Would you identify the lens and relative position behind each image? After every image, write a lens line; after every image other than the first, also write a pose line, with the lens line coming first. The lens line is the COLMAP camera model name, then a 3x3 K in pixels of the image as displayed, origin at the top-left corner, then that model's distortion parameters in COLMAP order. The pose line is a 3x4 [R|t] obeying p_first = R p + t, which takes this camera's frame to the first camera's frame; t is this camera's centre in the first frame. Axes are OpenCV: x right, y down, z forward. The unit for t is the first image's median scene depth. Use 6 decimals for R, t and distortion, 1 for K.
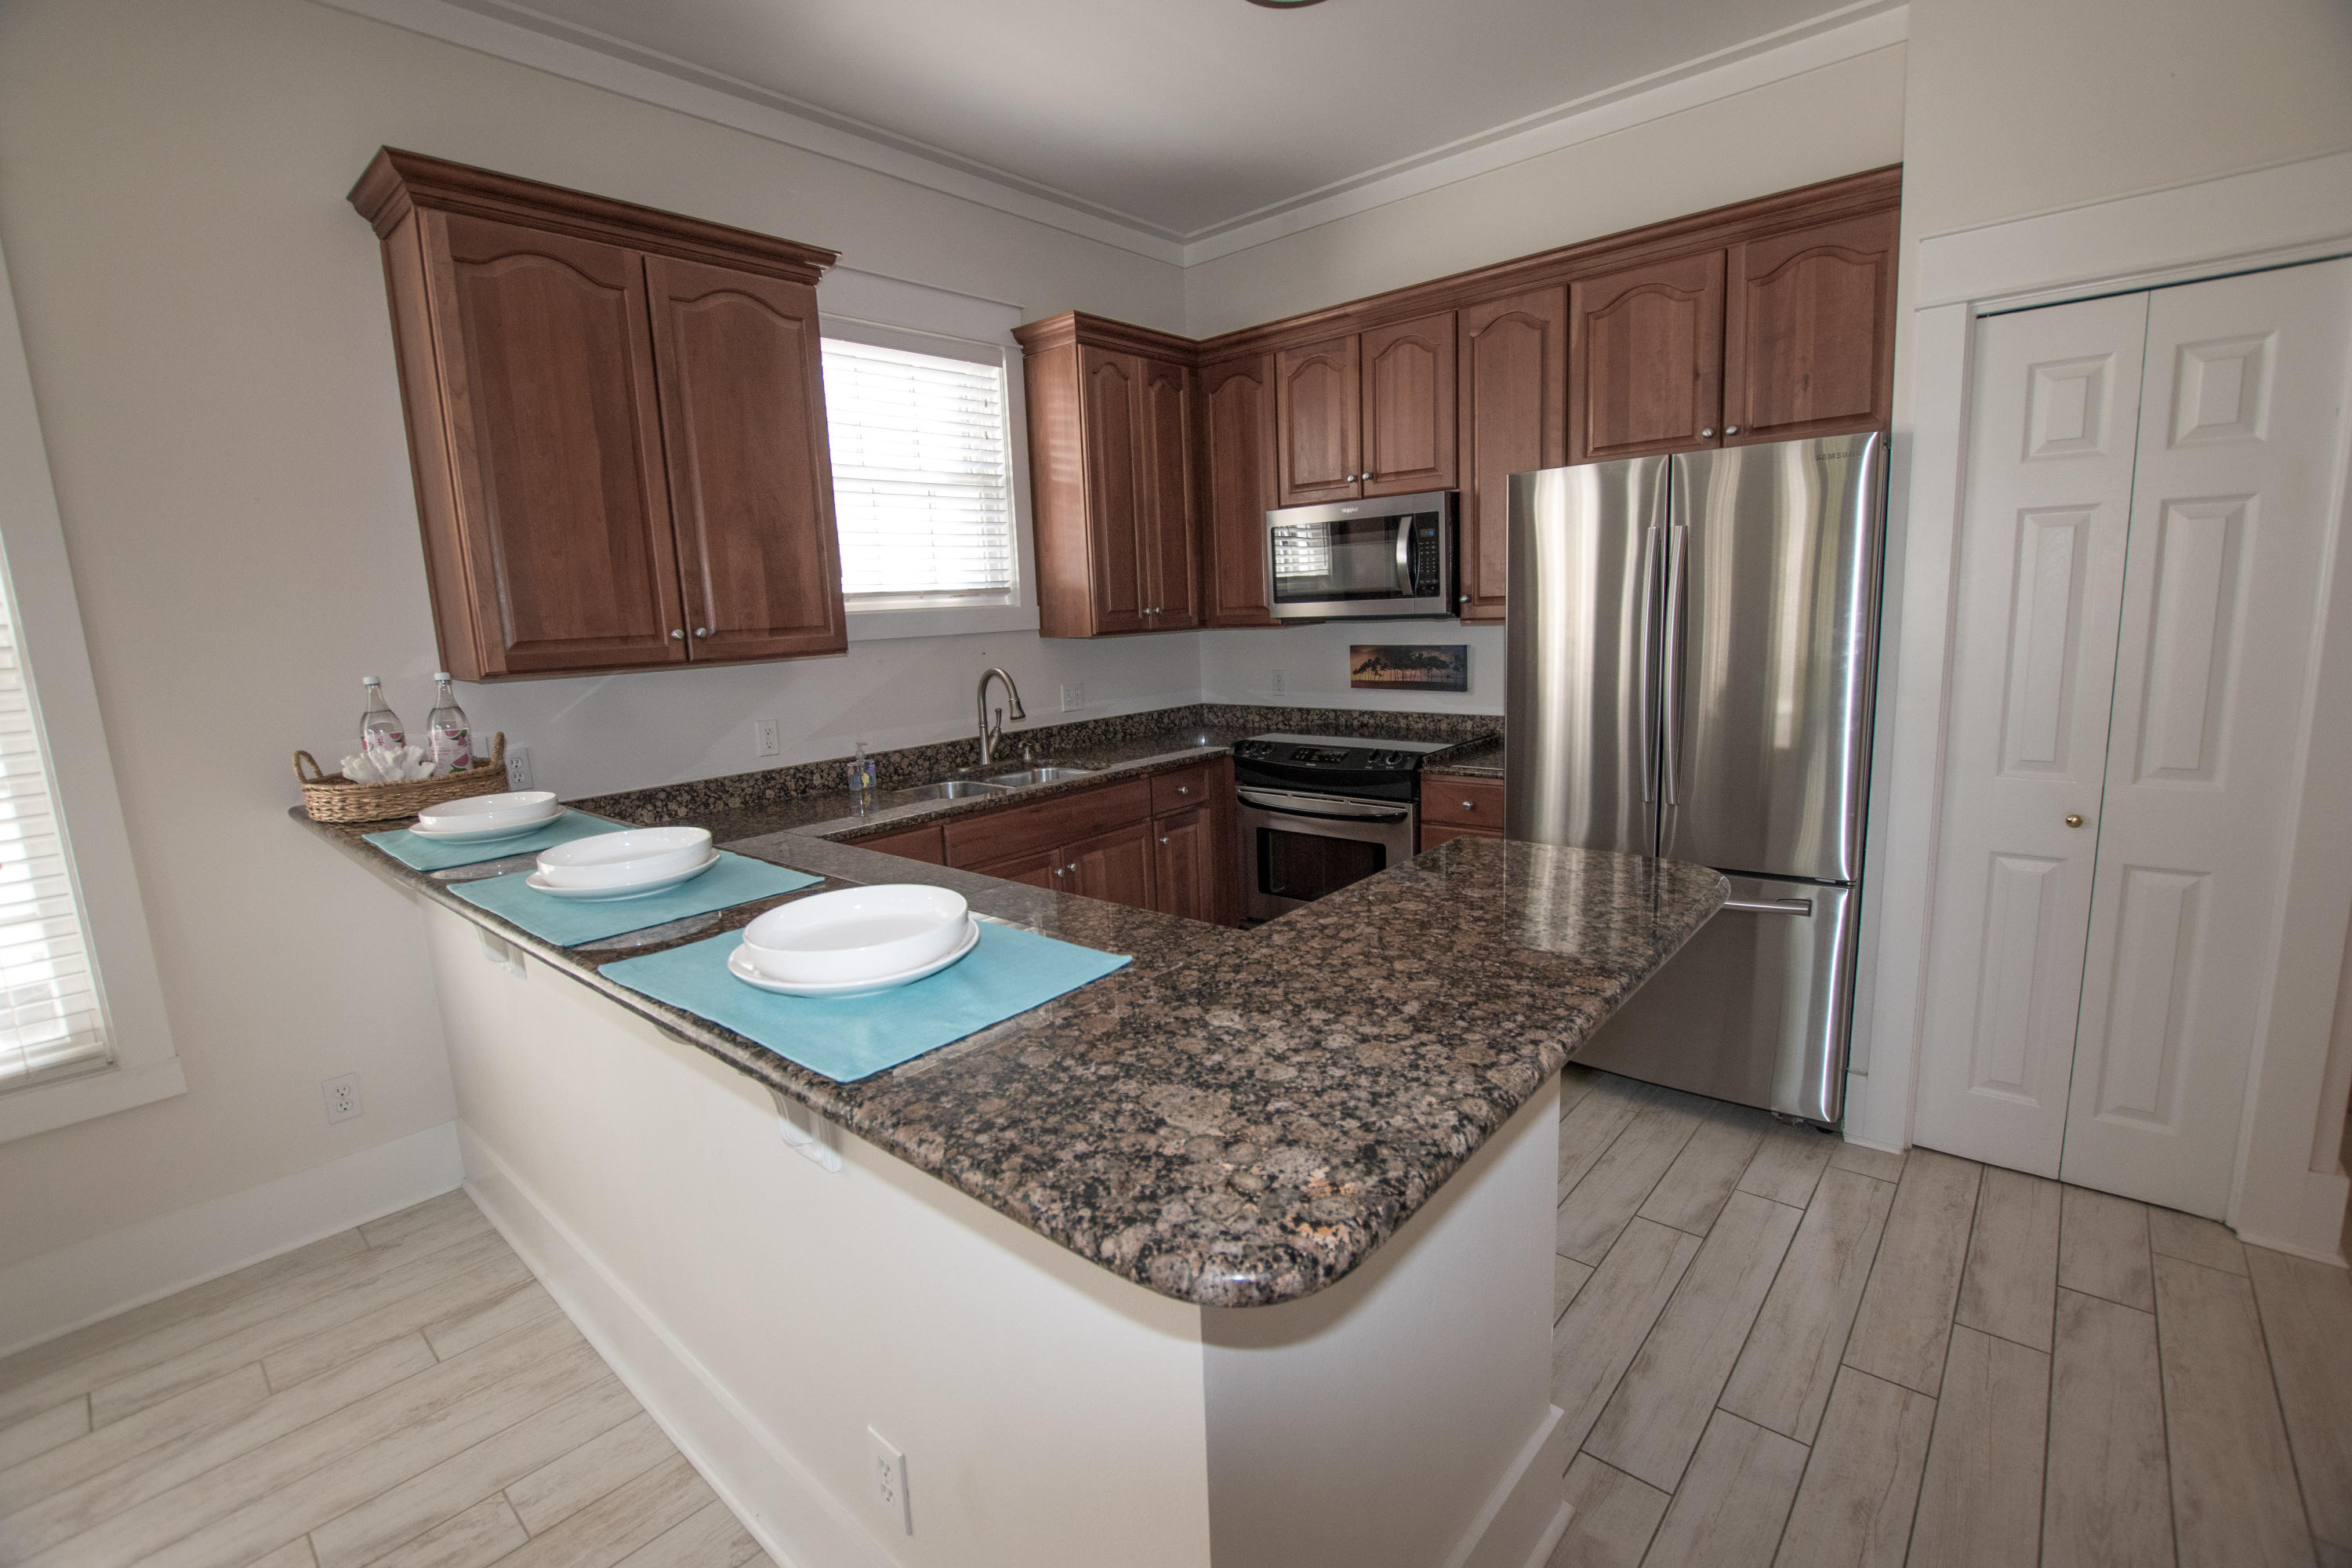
lens RADIAL K [[1033.6, 0, 1176.0], [0, 1033.6, 784.0], [0, 0, 1]] dist [-0.035050, 0.006104]
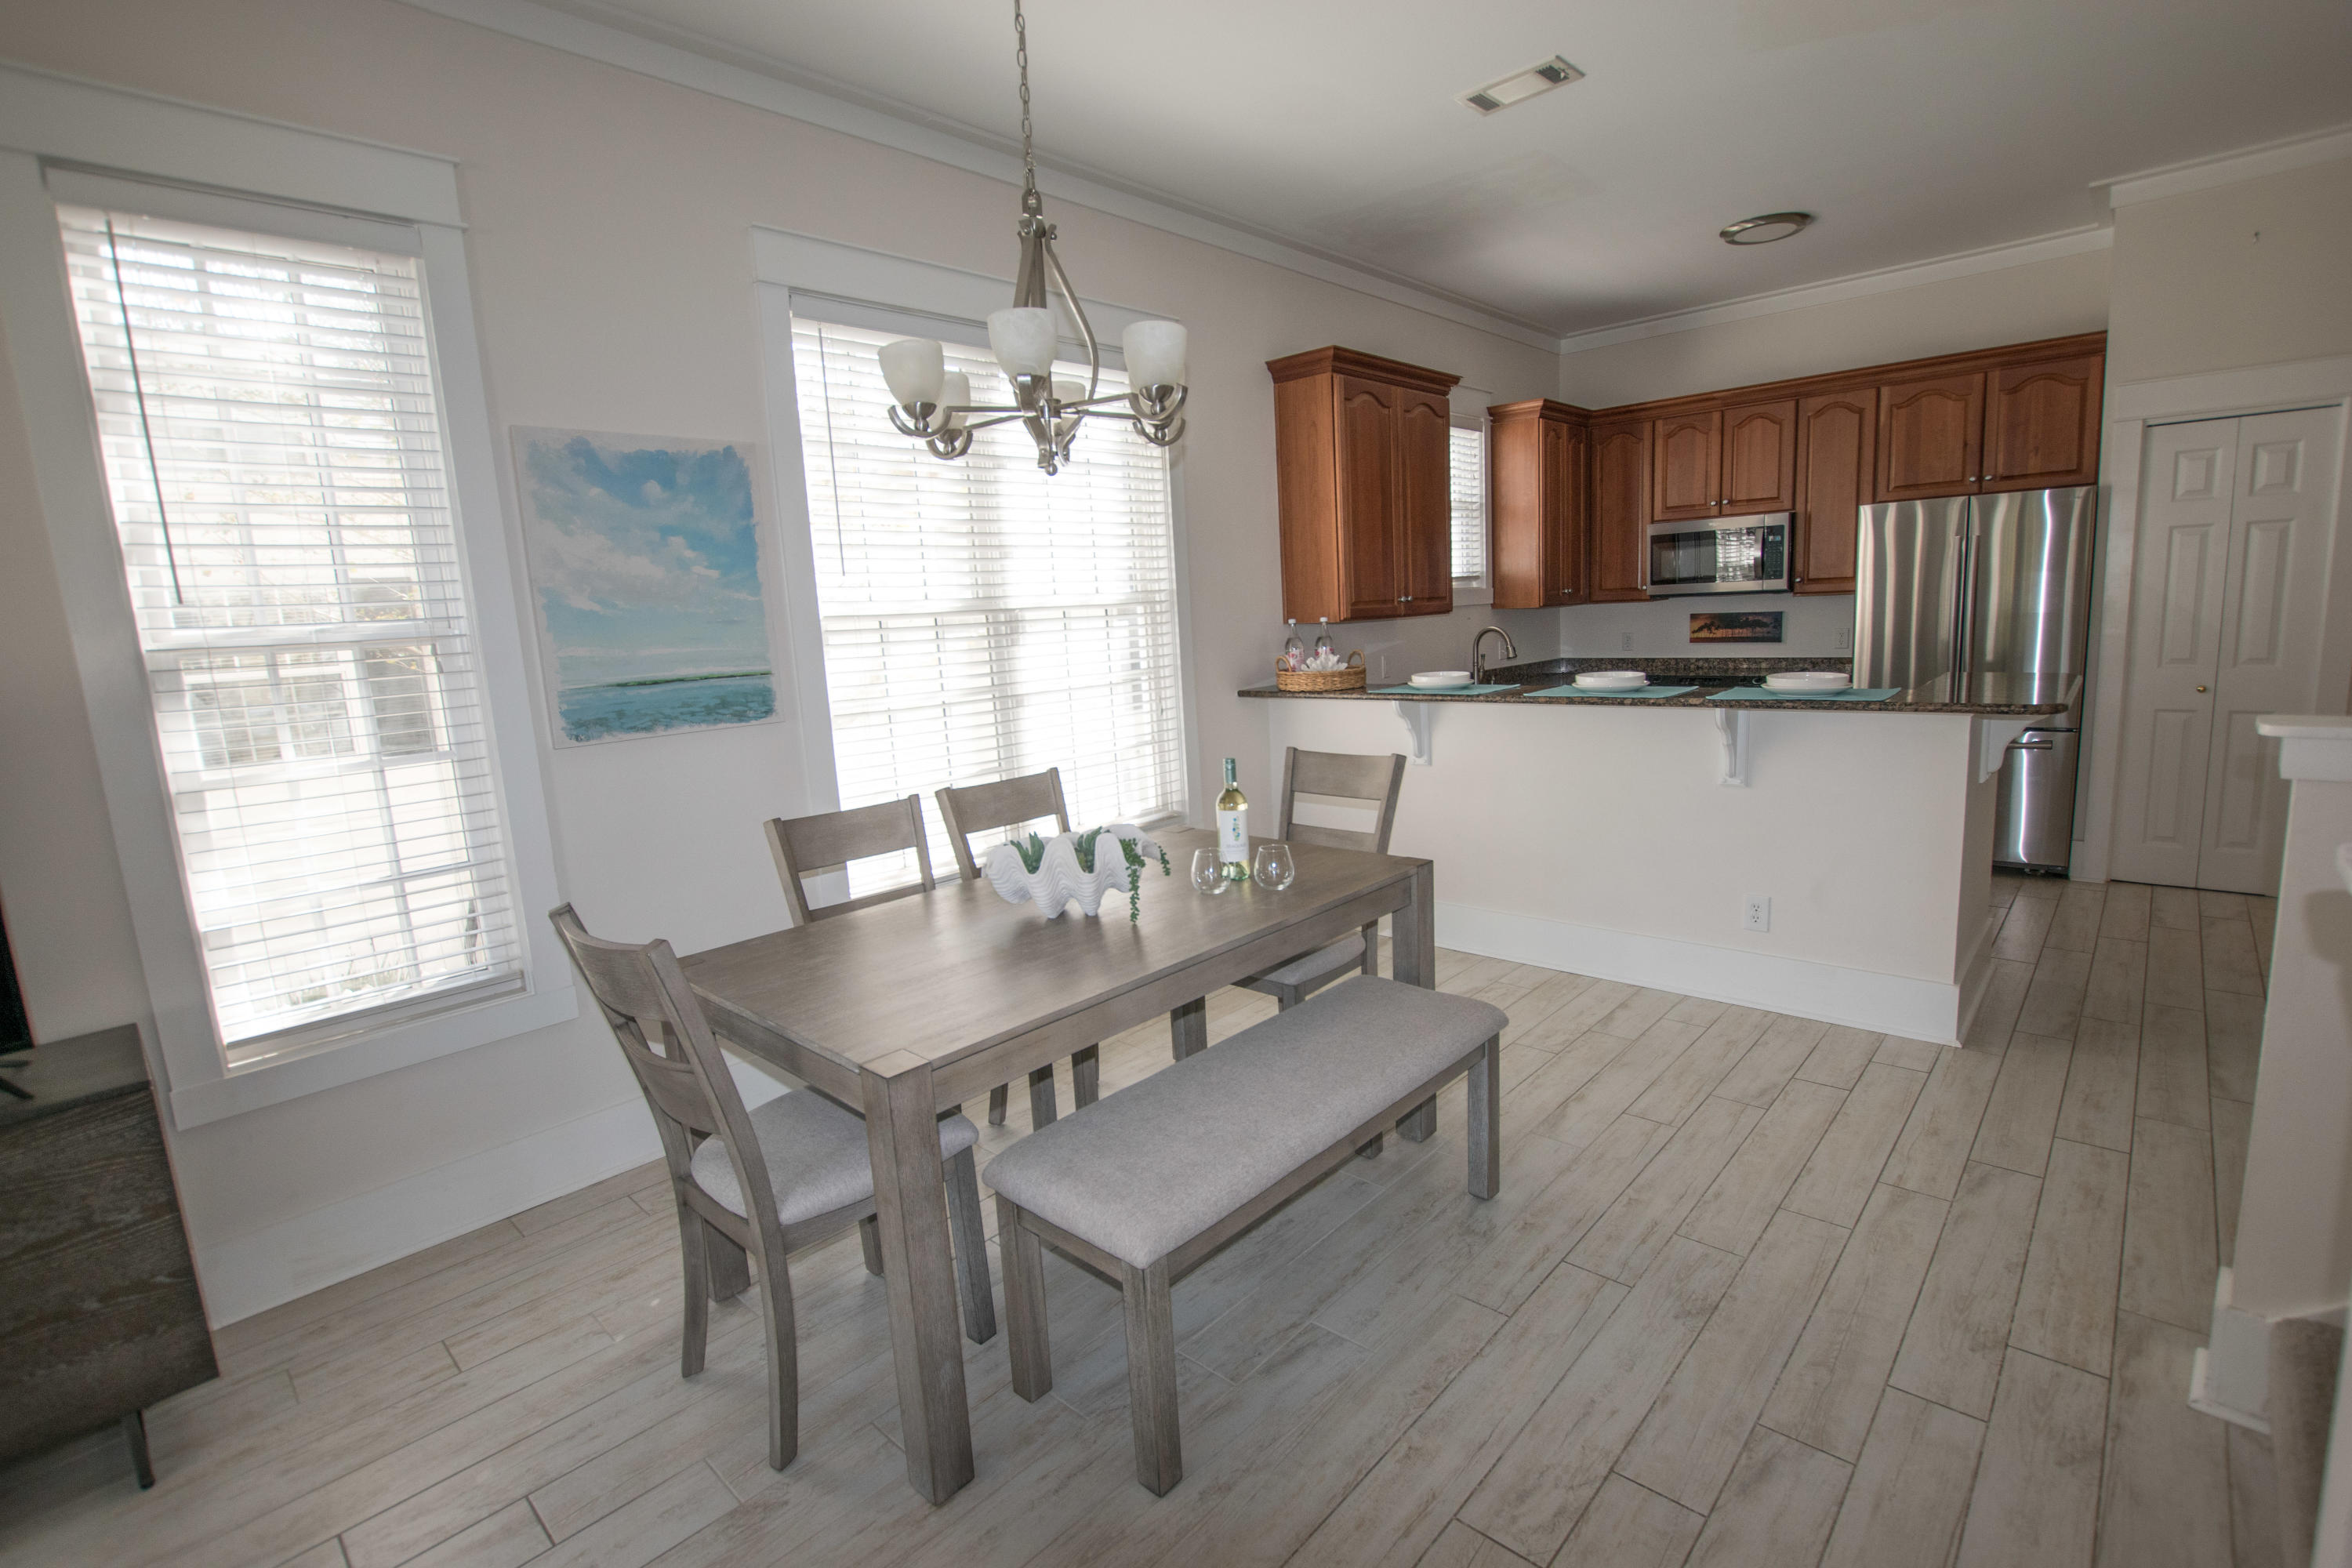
lens RADIAL K [[1065.9, 0, 1176.0], [0, 1065.9, 784.0], [0, 0, 1]] dist [-0.027709, 0.000731]
pose [[0.999487, -0.004268, -0.031734, -0.716763], [0.004081, 0.999974, -0.005946, 0.159230], [0.031759, 0.005814, 0.999479, -0.741273]]
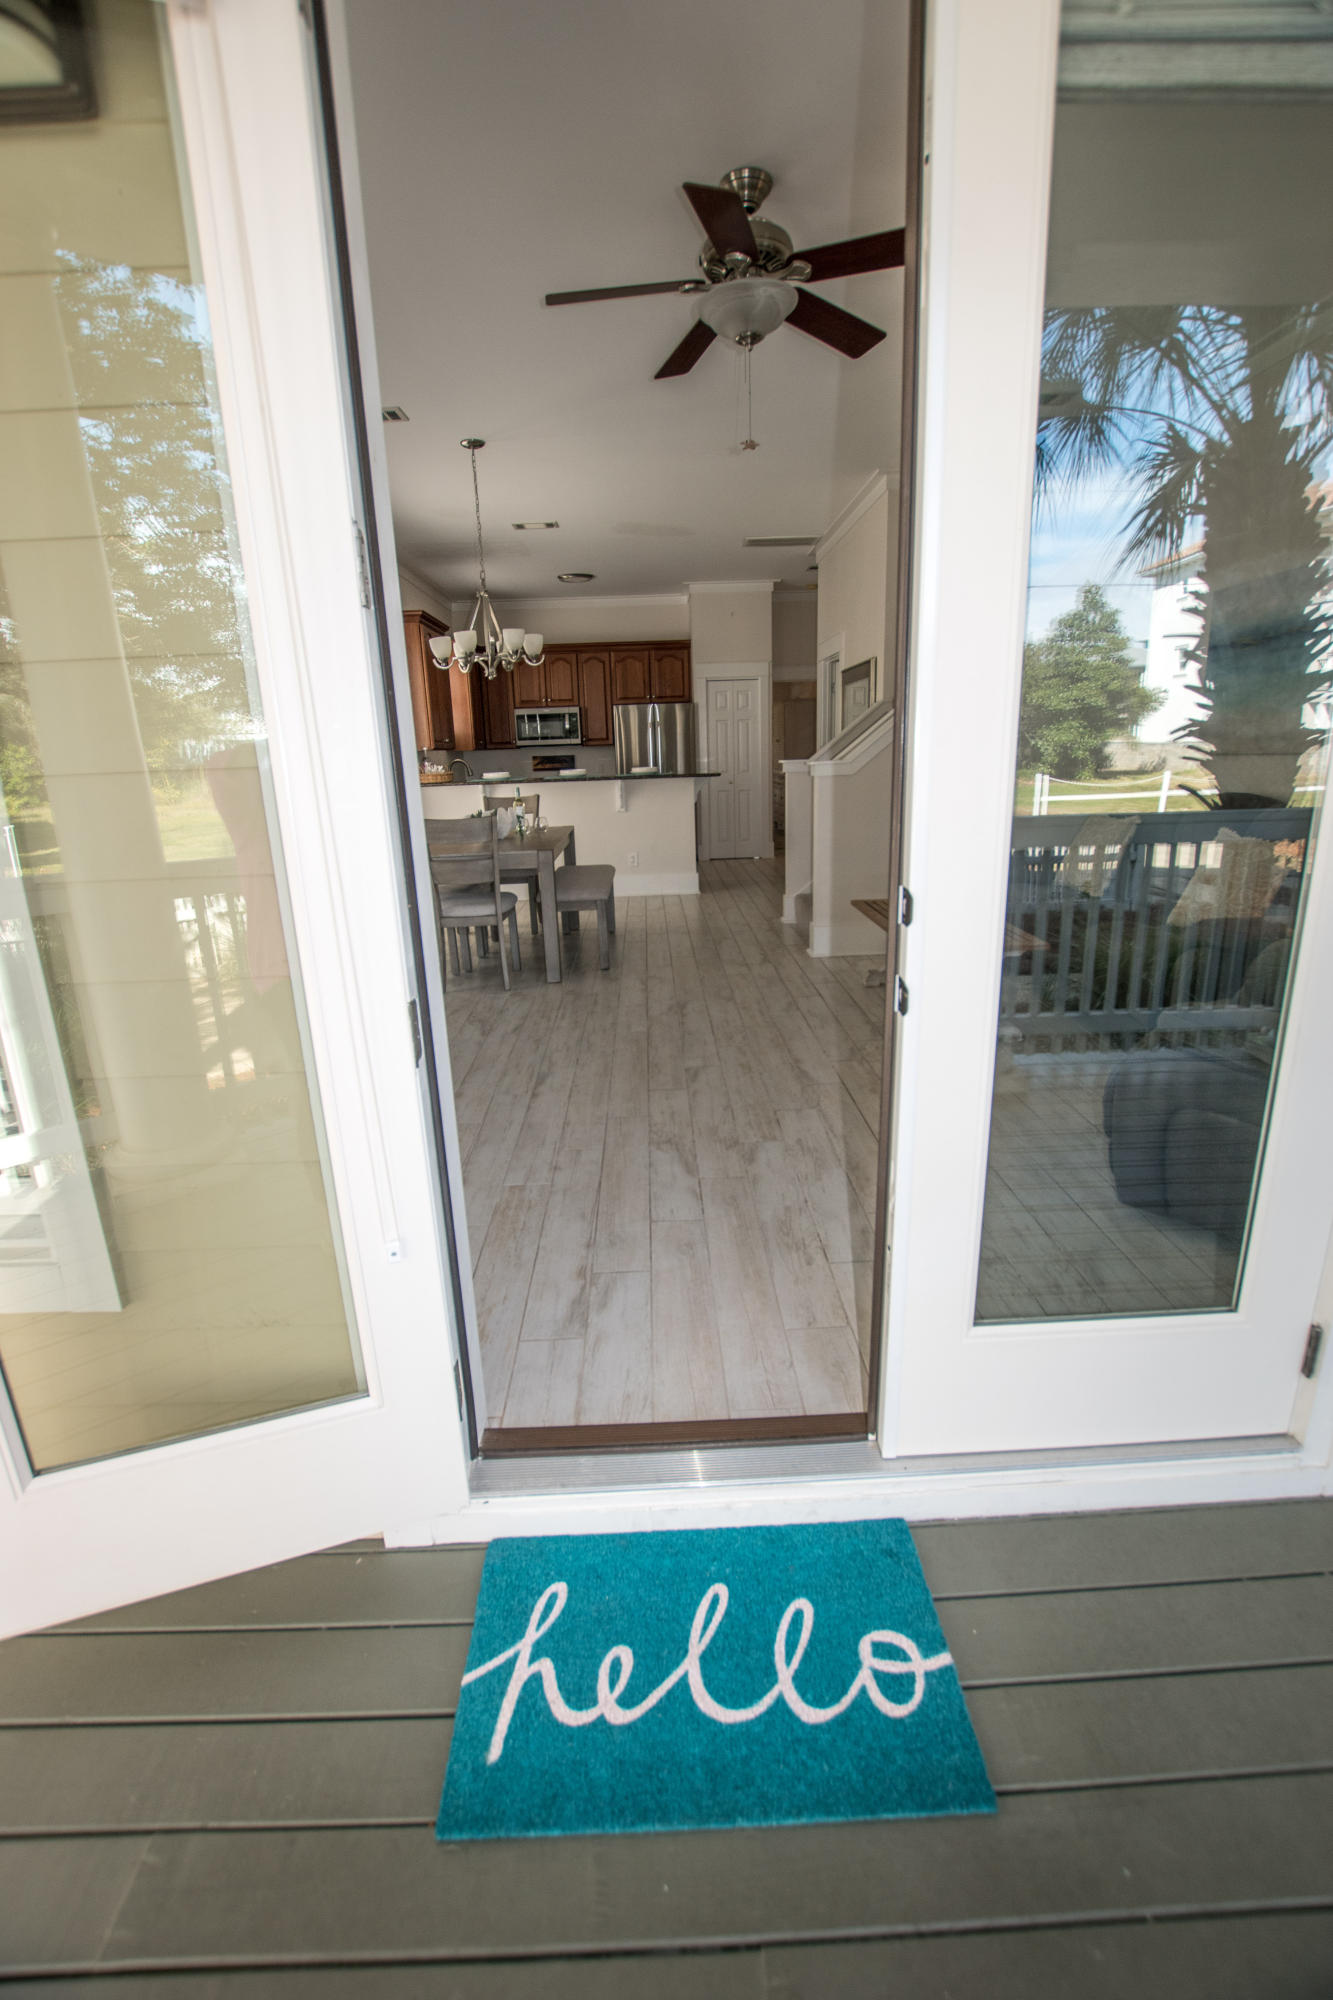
lens RADIAL K [[876.0, 0, 666.5], [0, 876.0, 1000.0], [0, 0, 1]] dist [-0.039939, 0.008242]
pose [[0.732860, -0.167064, 0.659549, -1.796928], [0.112993, 0.985809, 0.124154, 0.391938], [-0.670931, -0.016463, 0.741337, -1.527194]]
